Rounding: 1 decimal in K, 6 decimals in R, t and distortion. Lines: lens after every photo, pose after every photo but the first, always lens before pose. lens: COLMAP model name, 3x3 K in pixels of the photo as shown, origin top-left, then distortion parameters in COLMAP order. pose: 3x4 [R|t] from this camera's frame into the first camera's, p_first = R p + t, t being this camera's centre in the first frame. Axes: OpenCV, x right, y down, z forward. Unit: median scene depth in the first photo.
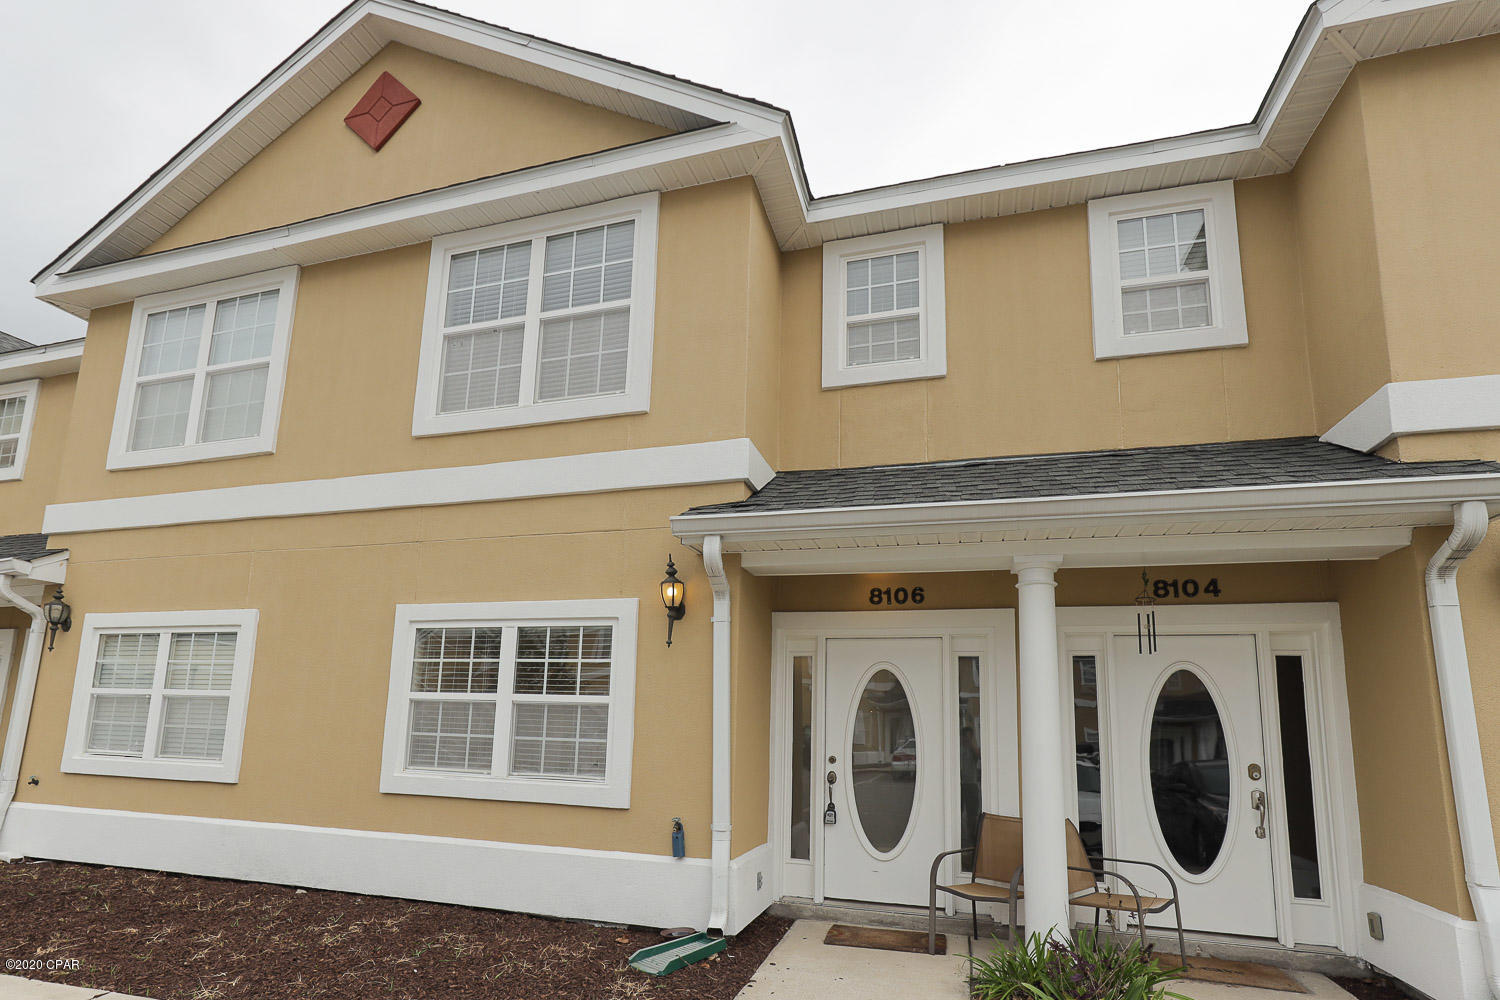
lens RADIAL K [[761.0, 0, 690.9], [0, 761.0, 615.7], [0, 0, 1]] dist [-0.005424, 0.001567]
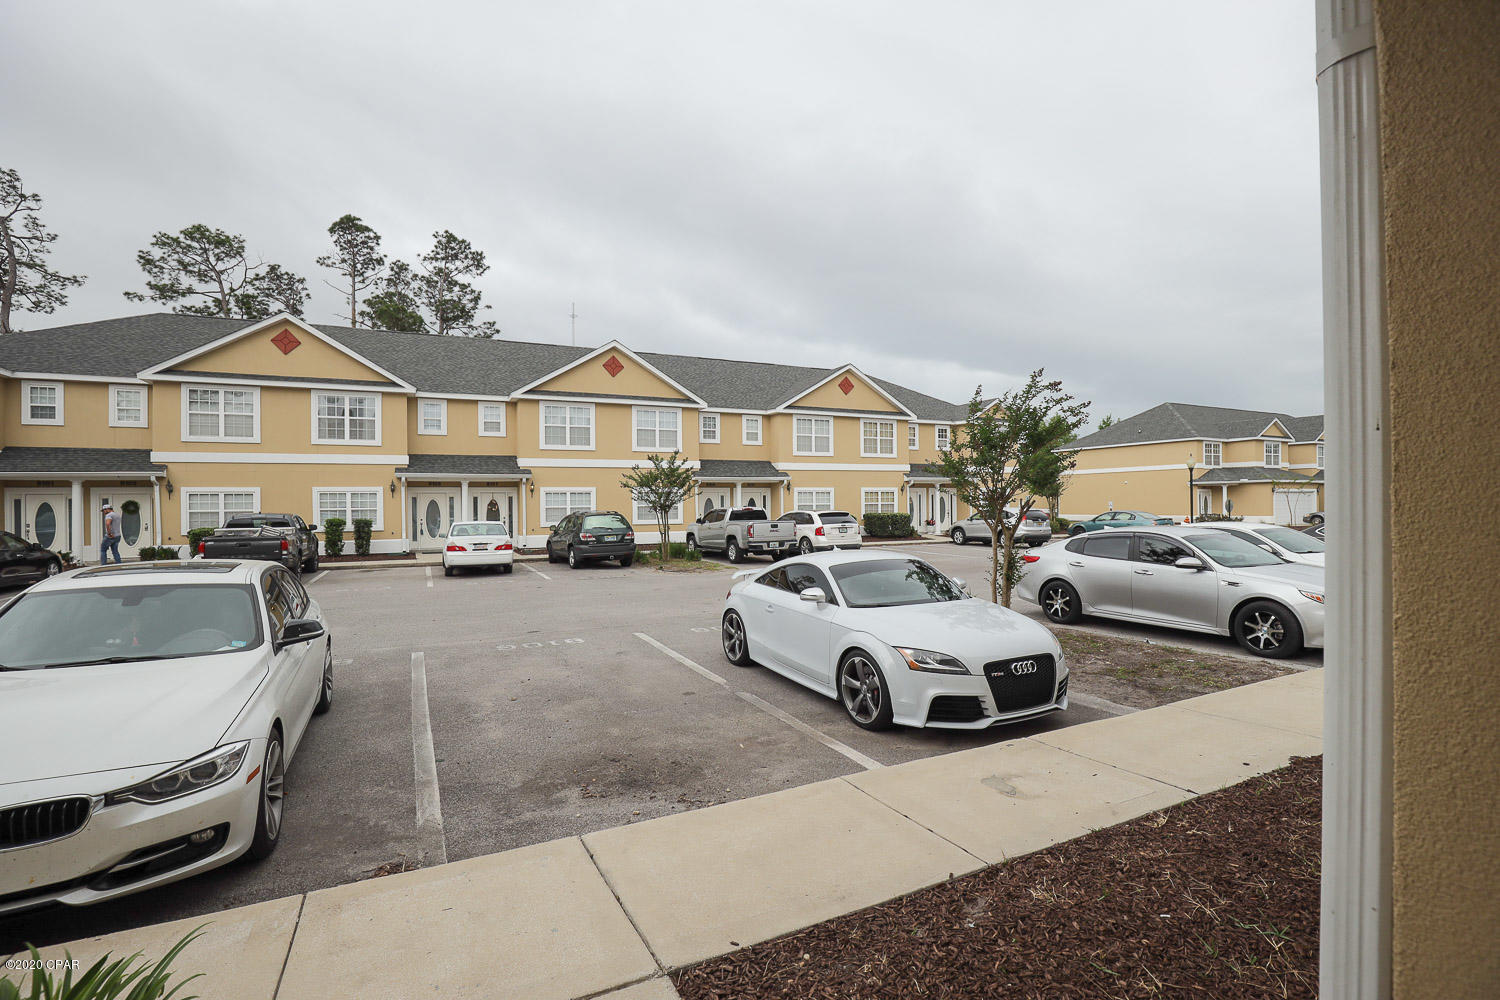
lens RADIAL K [[715.2, 0, 771.0], [0, 715.2, 505.6], [0, 0, 1]] dist [-0.032012, 0.001371]
pose [[0.697531, -0.028600, 0.715984, -1.572037], [-0.061128, 0.993186, 0.099225, -0.500846], [-0.713943, -0.112979, 0.691029, -3.863106]]
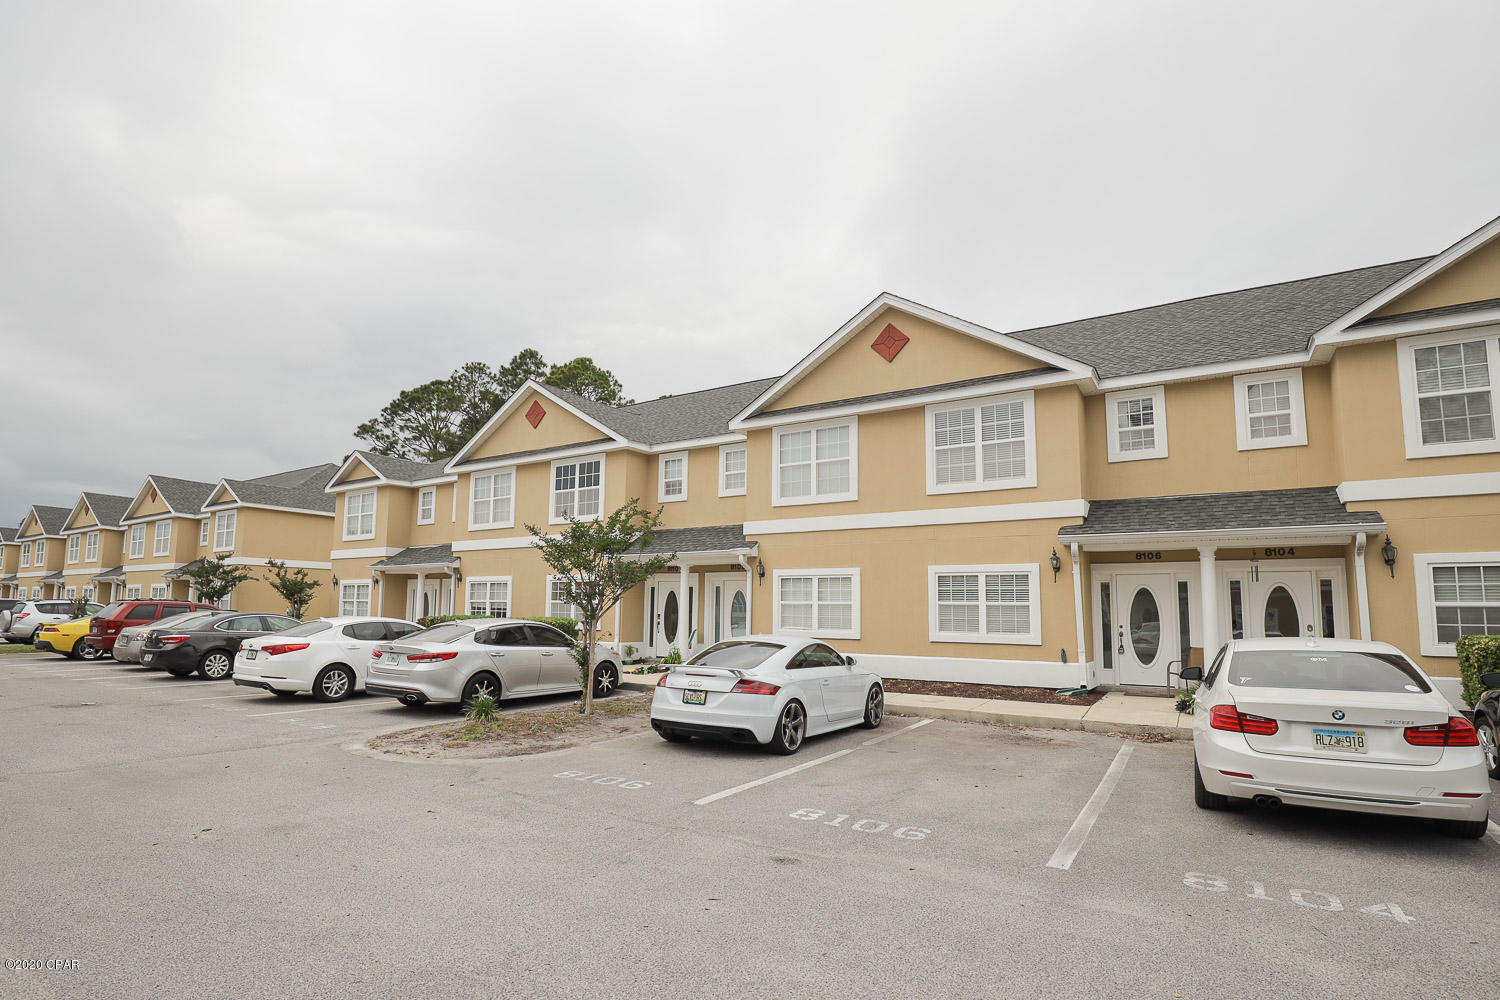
lens RADIAL K [[715.2, 0, 746.9], [0, 715.2, 525.0], [0, 0, 1]] dist [-0.032012, 0.001371]
pose [[0.971732, -0.041257, -0.232455, -0.466555], [0.044602, 0.998963, 0.009153, -0.219713], [0.231837, -0.019263, 0.972564, -1.561281]]
